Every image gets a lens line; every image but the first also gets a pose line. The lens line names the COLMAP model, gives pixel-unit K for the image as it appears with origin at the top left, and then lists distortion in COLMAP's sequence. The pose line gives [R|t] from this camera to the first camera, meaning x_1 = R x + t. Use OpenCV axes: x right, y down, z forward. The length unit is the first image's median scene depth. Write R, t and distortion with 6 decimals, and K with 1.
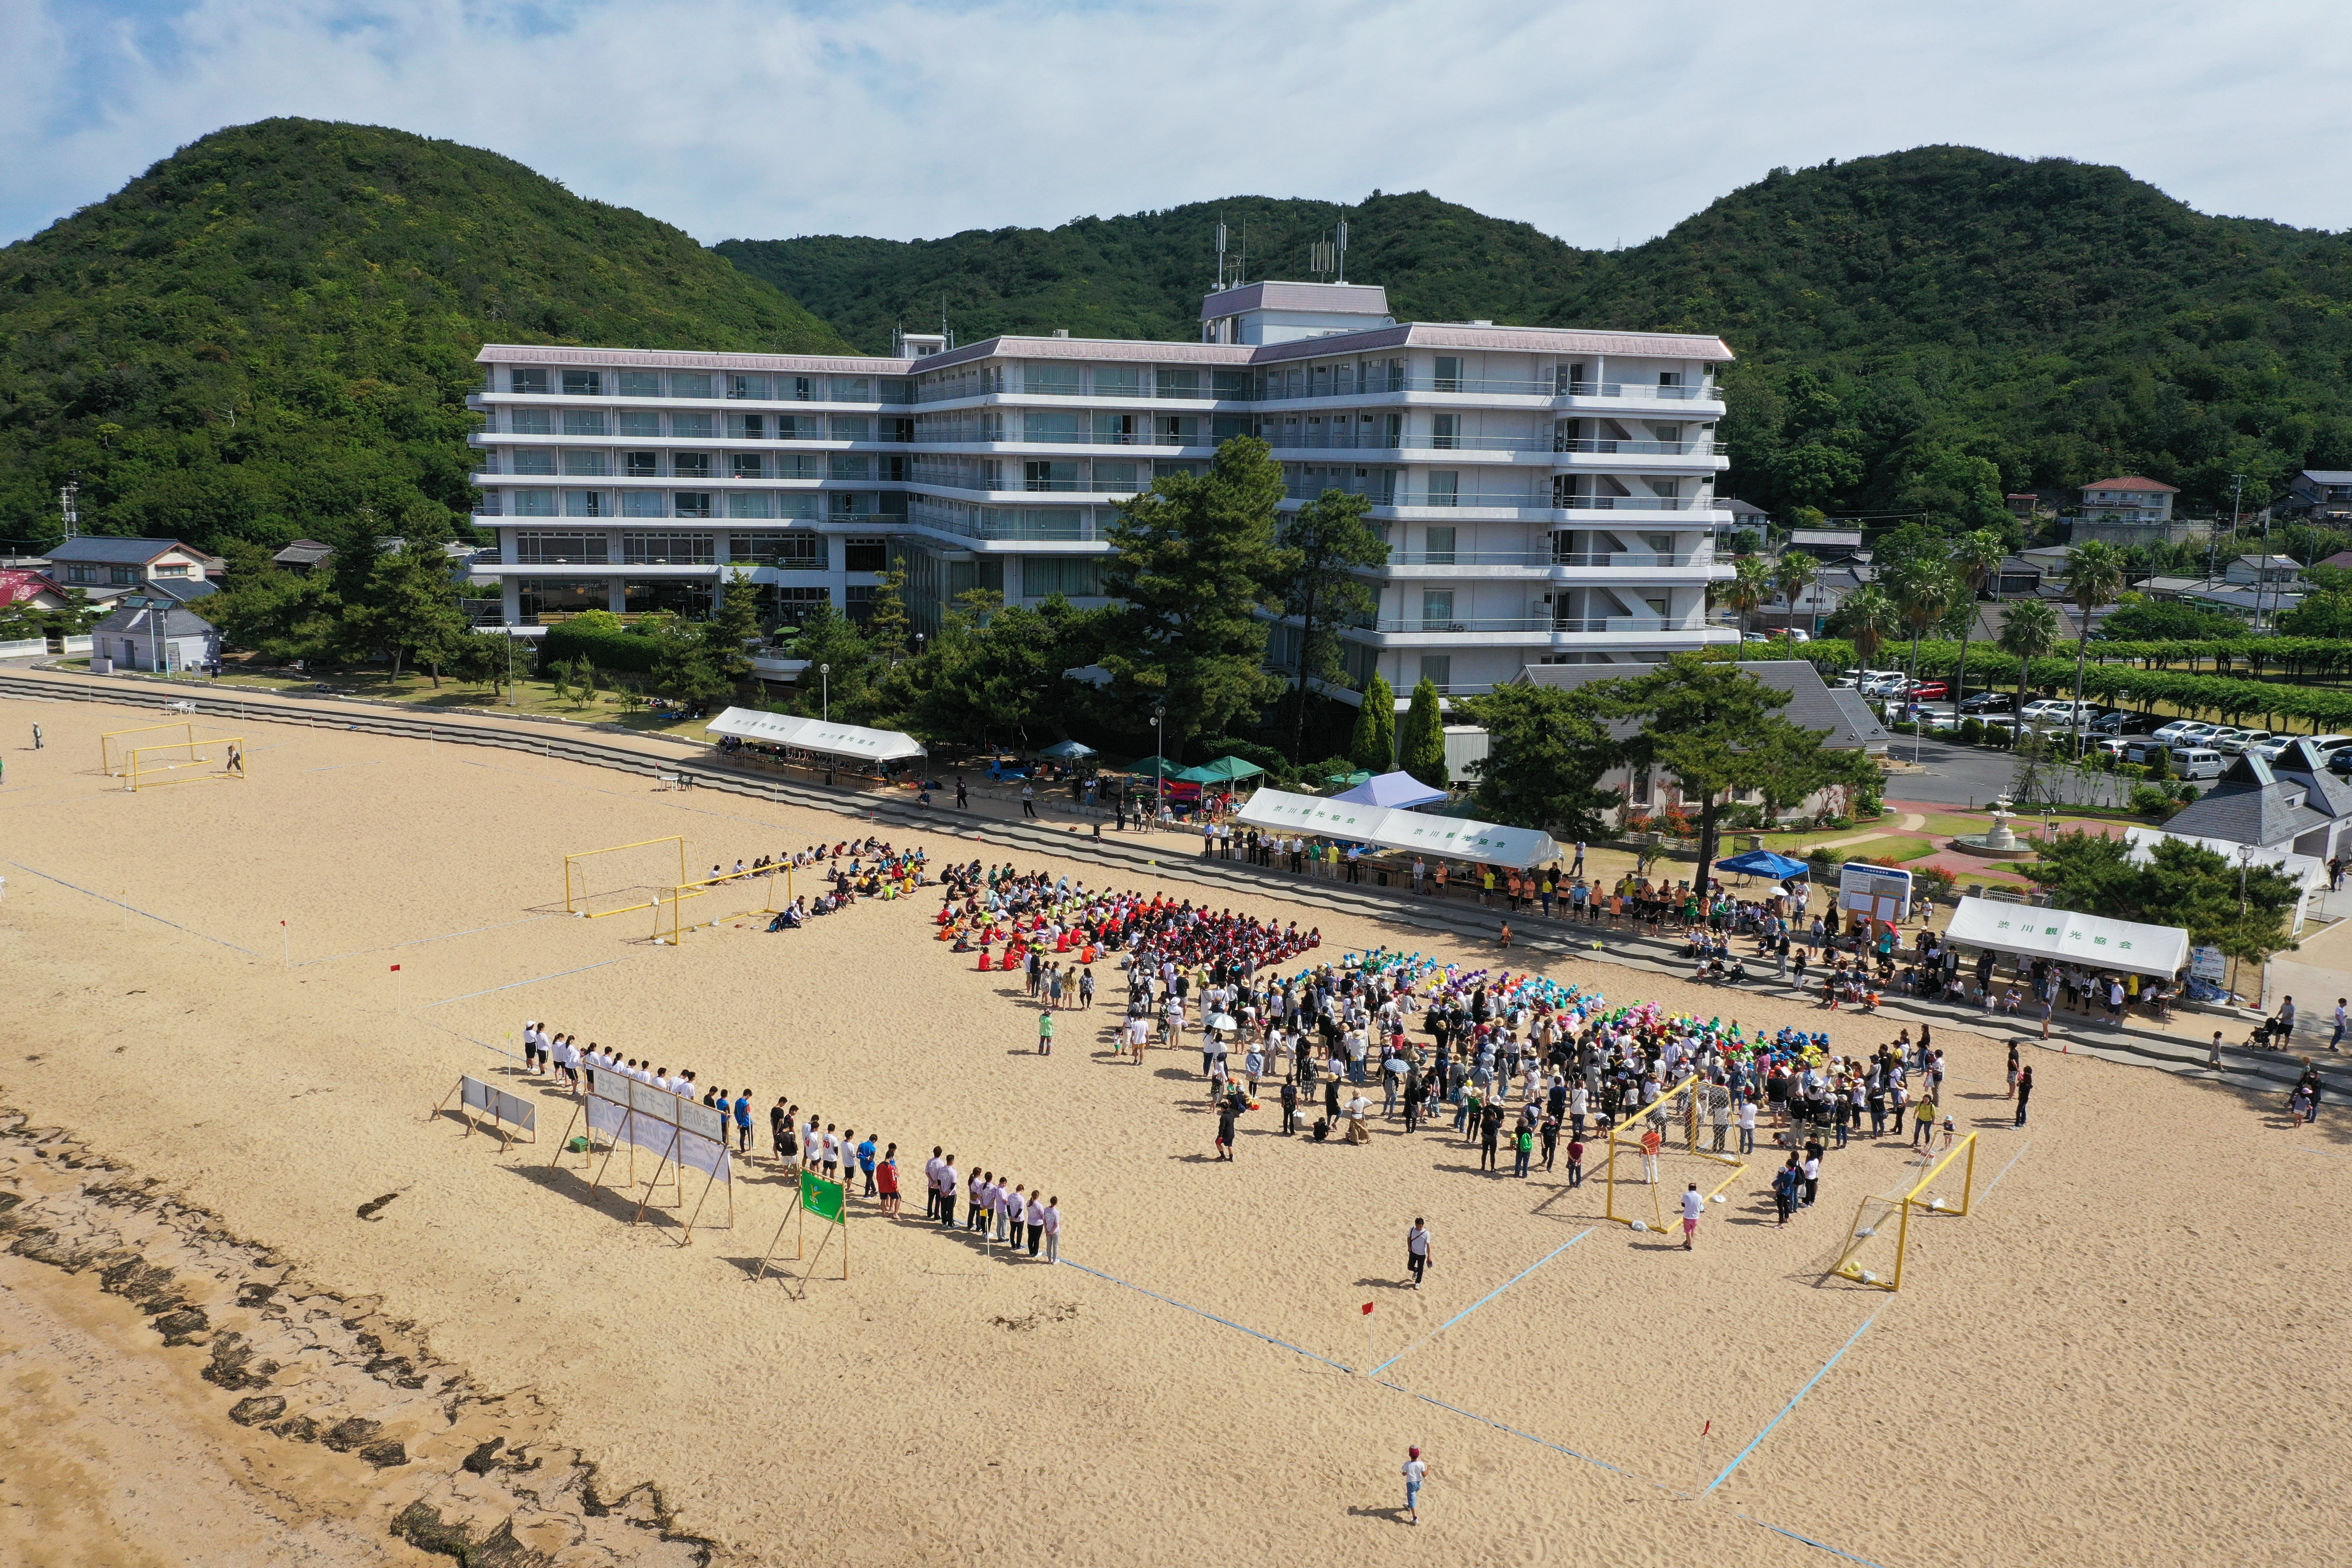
lens RADIAL K [[1840.5, 0, 1169.3], [0, 1840.5, 788.6], [0, 0, 1]] dist [-0.010301, -0.003612]
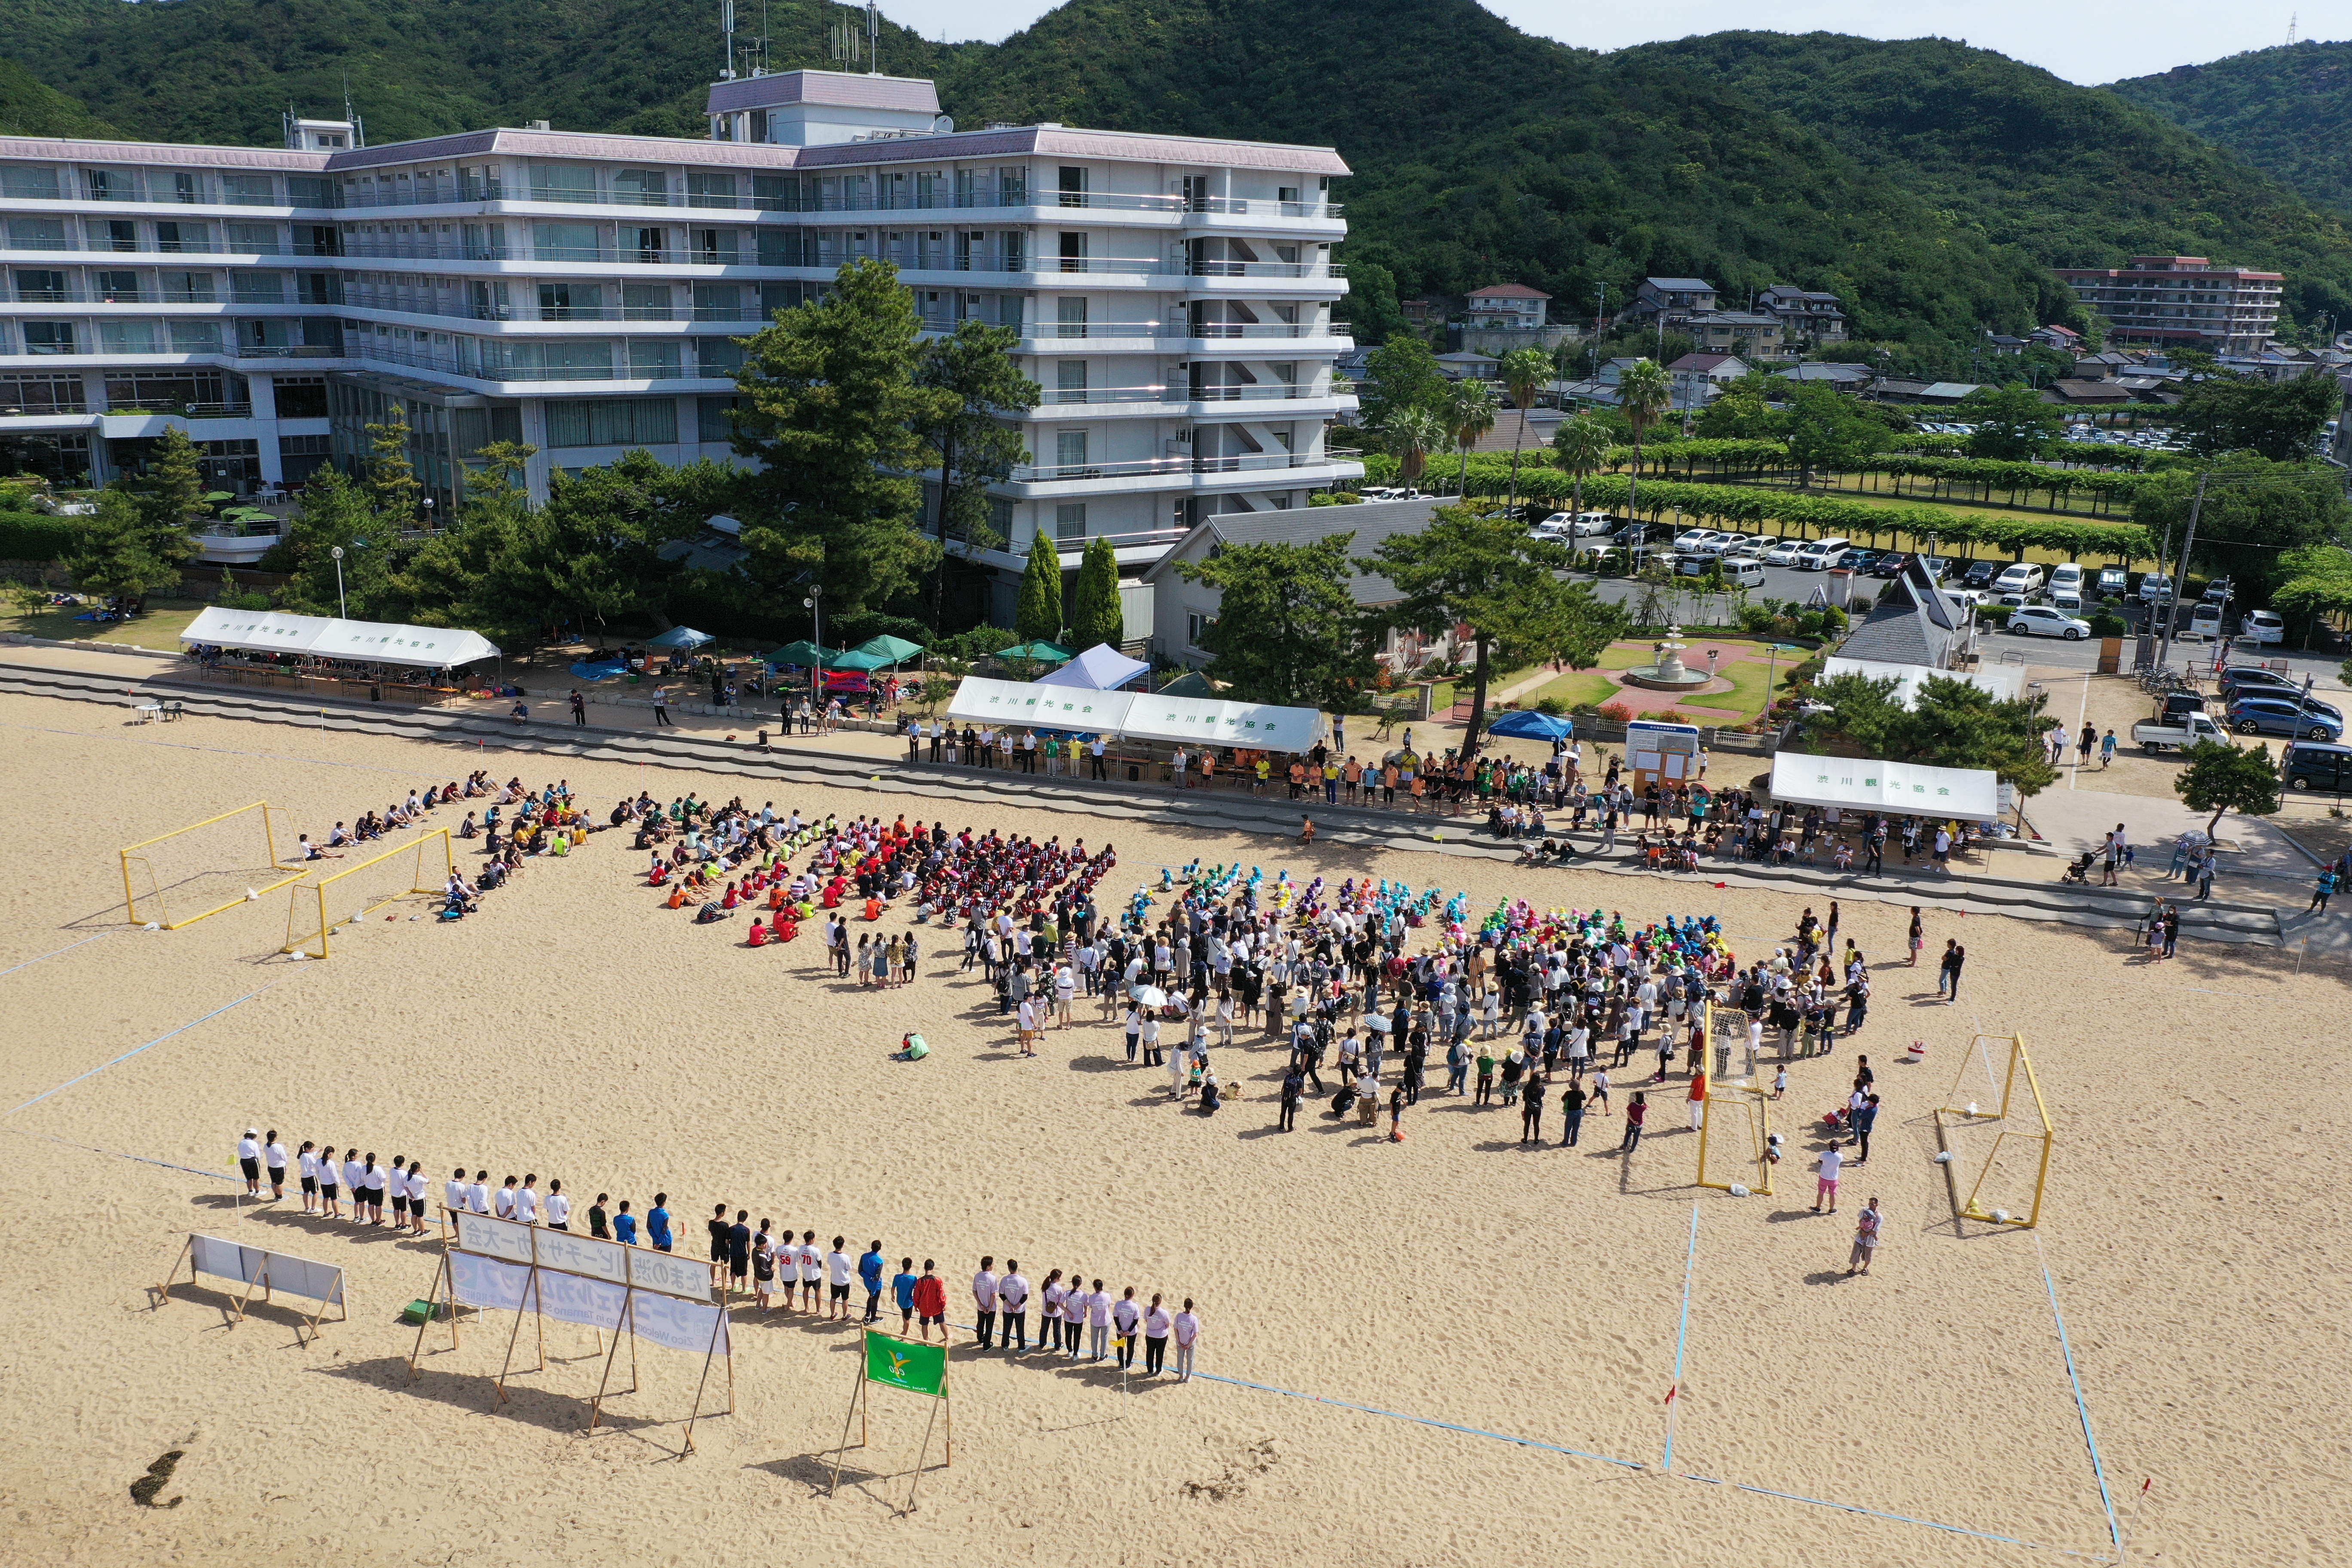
lens RADIAL K [[1840.5, 0, 1169.4], [0, 1840.5, 784.1], [0, 0, 1]] dist [-0.010301, -0.003612]
pose [[0.937242, -0.093538, 0.335899, -0.093484], [0.059144, 0.992034, 0.111226, -0.024397], [-0.343627, -0.084380, 0.935308, 0.088951]]
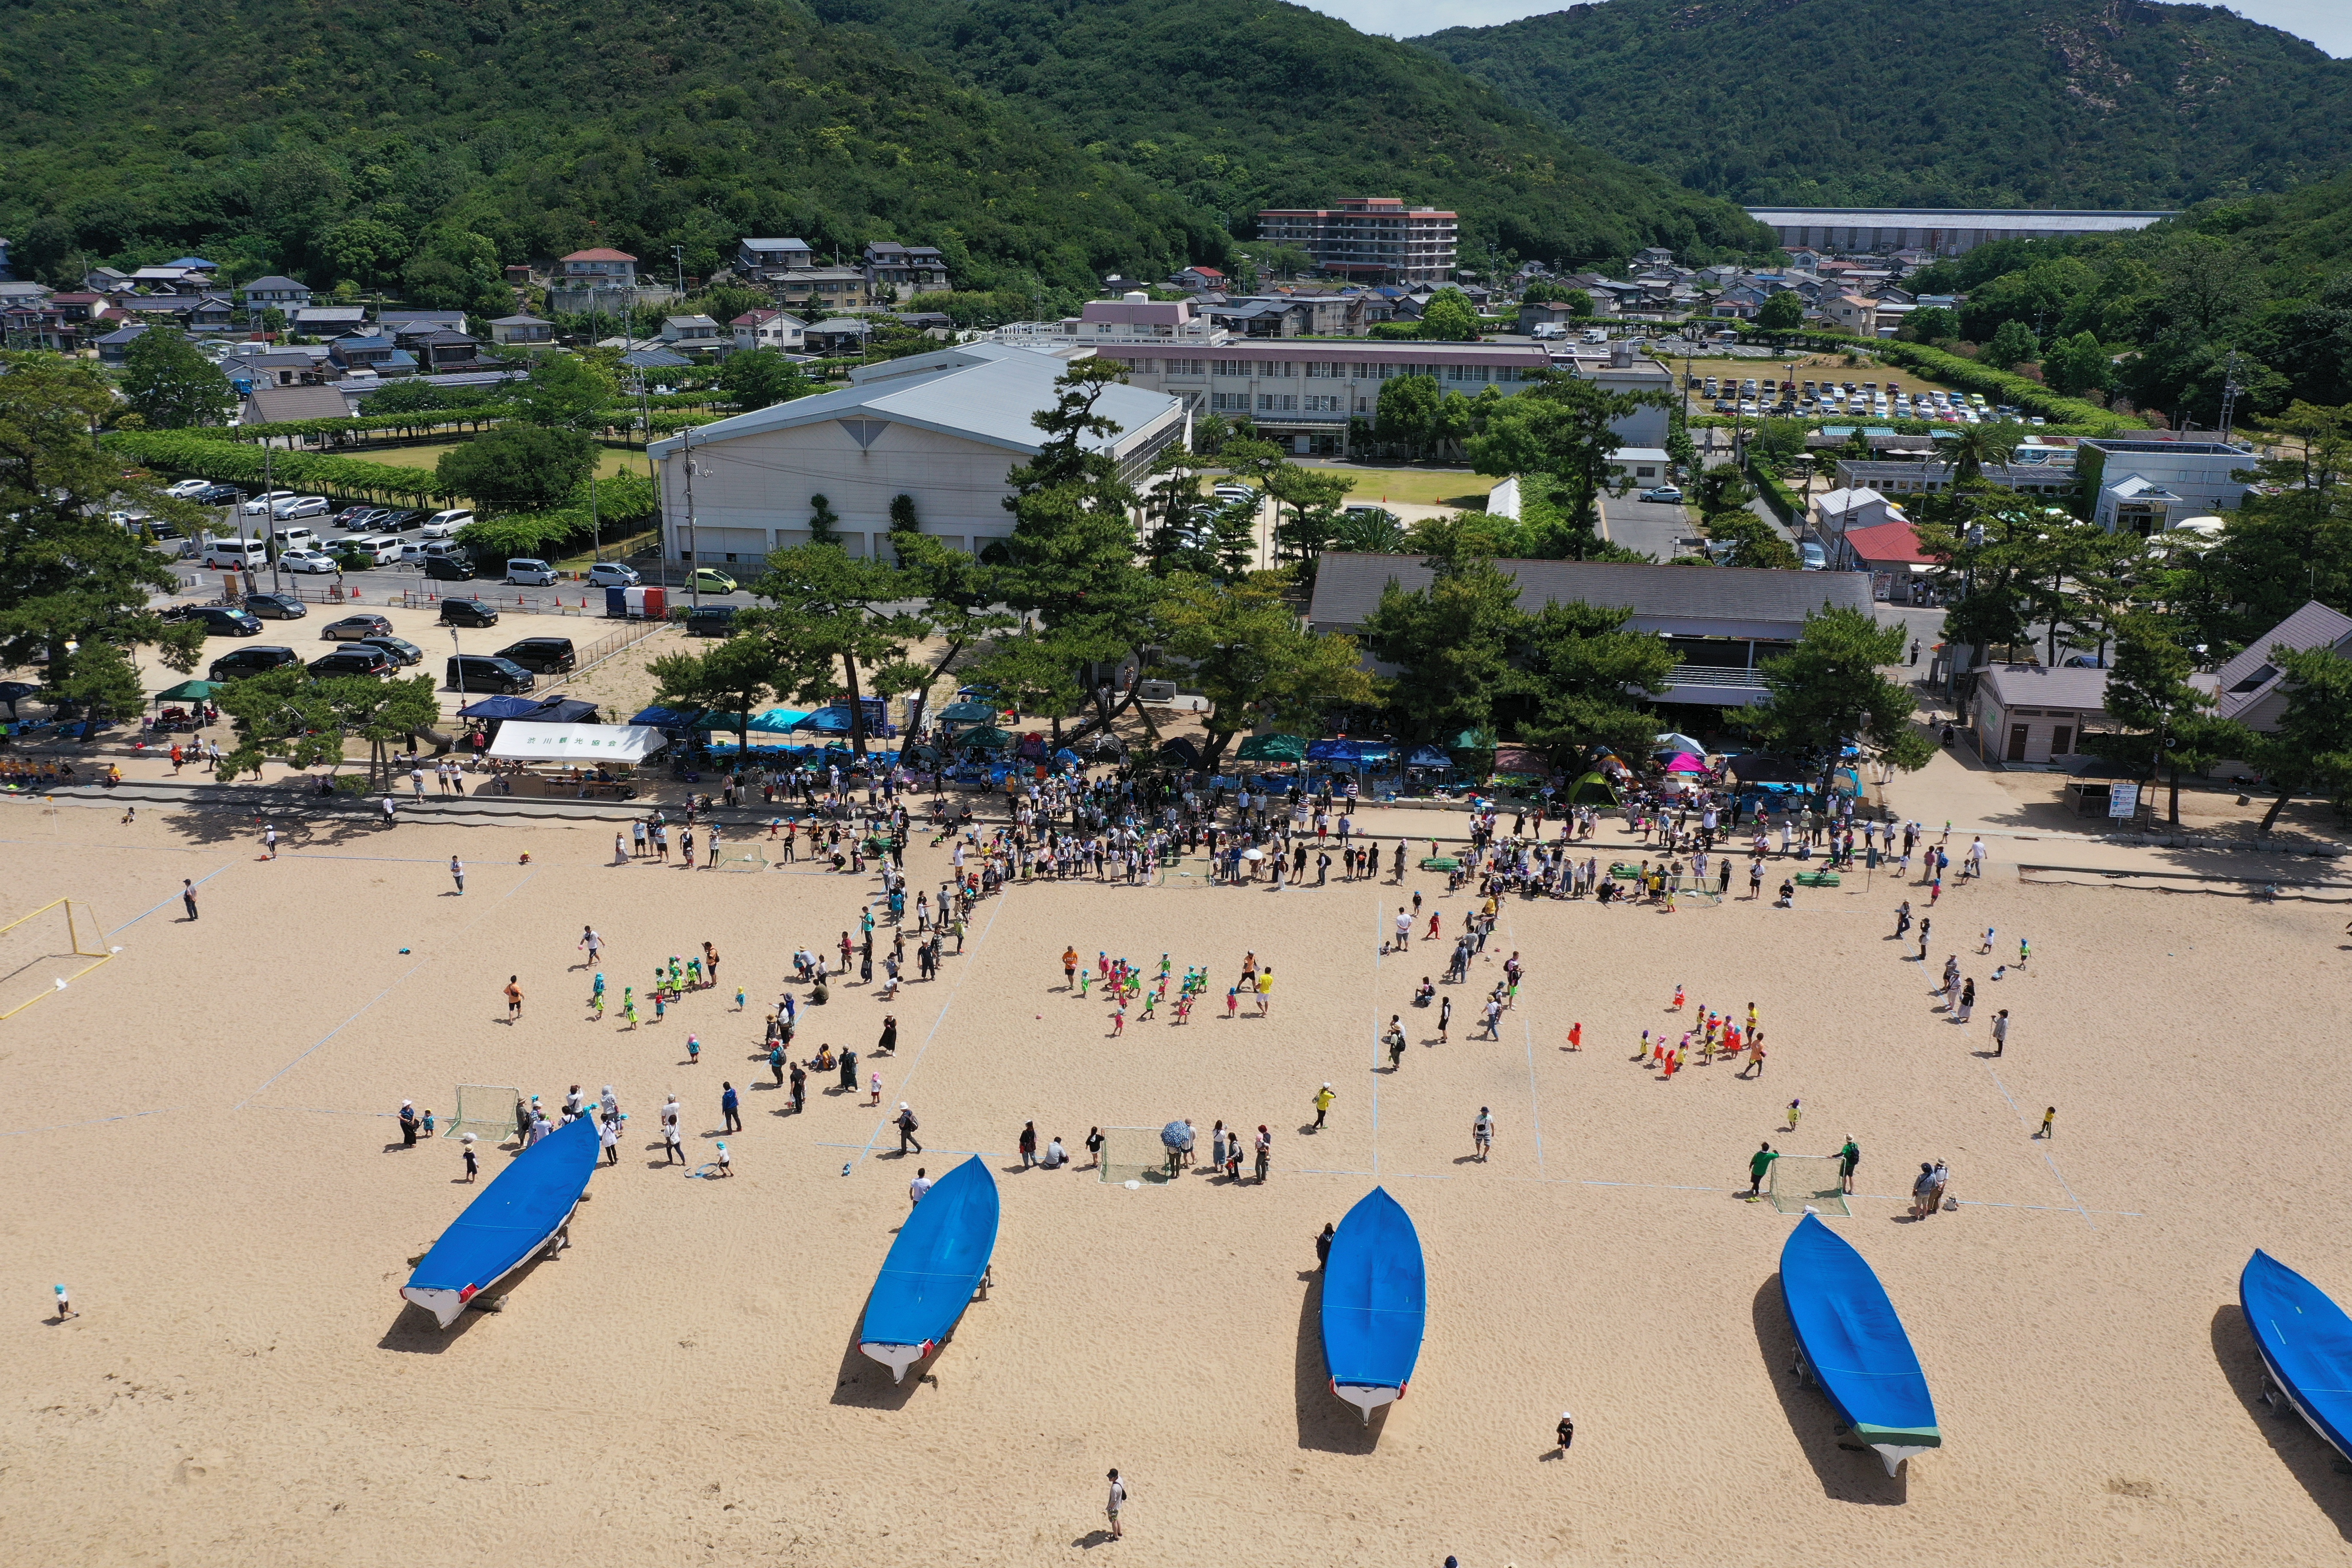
lens RADIAL K [[1840.5, 0, 1167.3], [0, 1840.5, 783.7], [0, 0, 1]] dist [-0.010301, -0.003612]
pose [[0.847174, -0.172921, 0.502388, 0.372871], [0.103270, 0.981114, 0.163555, 0.017928], [-0.521182, -0.086678, 0.849032, -0.402625]]
